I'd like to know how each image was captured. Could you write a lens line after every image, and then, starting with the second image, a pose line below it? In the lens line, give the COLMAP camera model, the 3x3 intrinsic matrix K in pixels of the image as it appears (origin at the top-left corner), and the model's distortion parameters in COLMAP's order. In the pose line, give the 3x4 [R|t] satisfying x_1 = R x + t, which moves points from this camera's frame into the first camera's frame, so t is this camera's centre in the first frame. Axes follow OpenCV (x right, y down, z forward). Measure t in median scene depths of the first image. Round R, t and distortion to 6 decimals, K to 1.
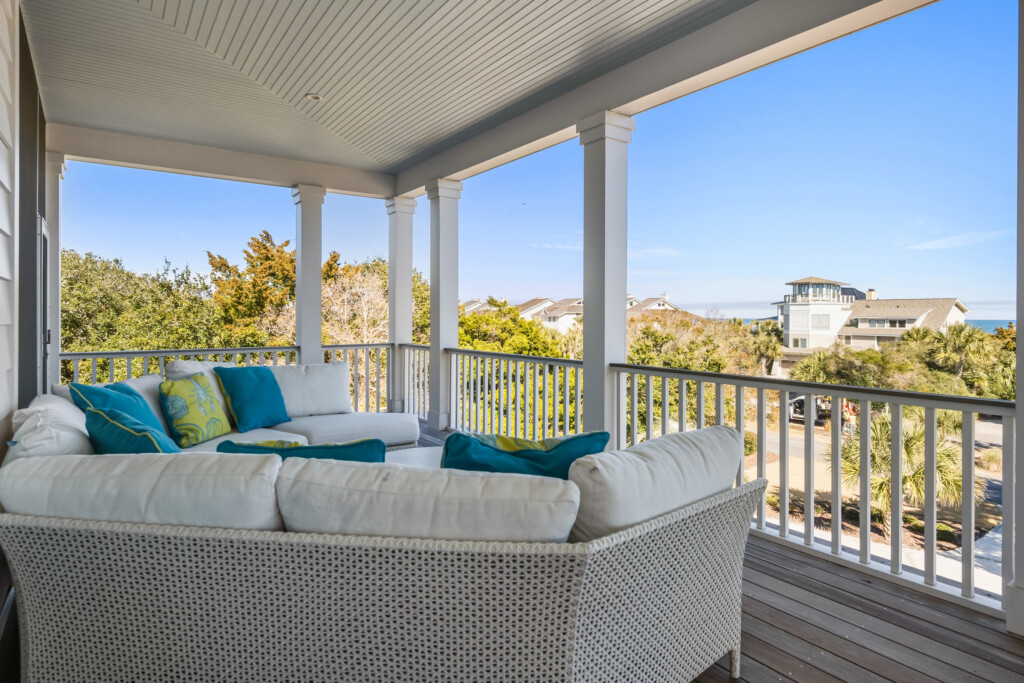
lens RADIAL K [[567.4, 0, 503.5], [0, 567.4, 312.4], [0, 0, 1]] dist [-0.001575, 0.001218]
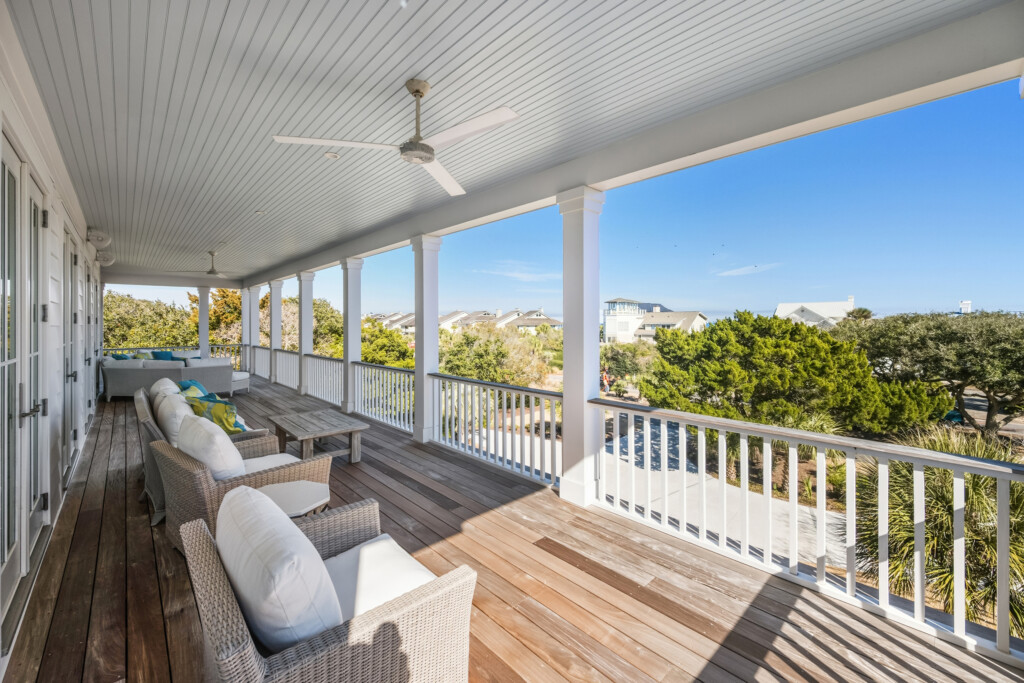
lens RADIAL K [[412.1, 0, 503.8], [0, 412.1, 317.5], [0, 0, 1]] dist [-0.001264, -0.000174]
pose [[0.990722, -0.006046, 0.135768, 0.209955], [0.006774, 0.999965, -0.004905, -0.014494], [-0.135734, 0.005779, 0.990729, -0.296263]]
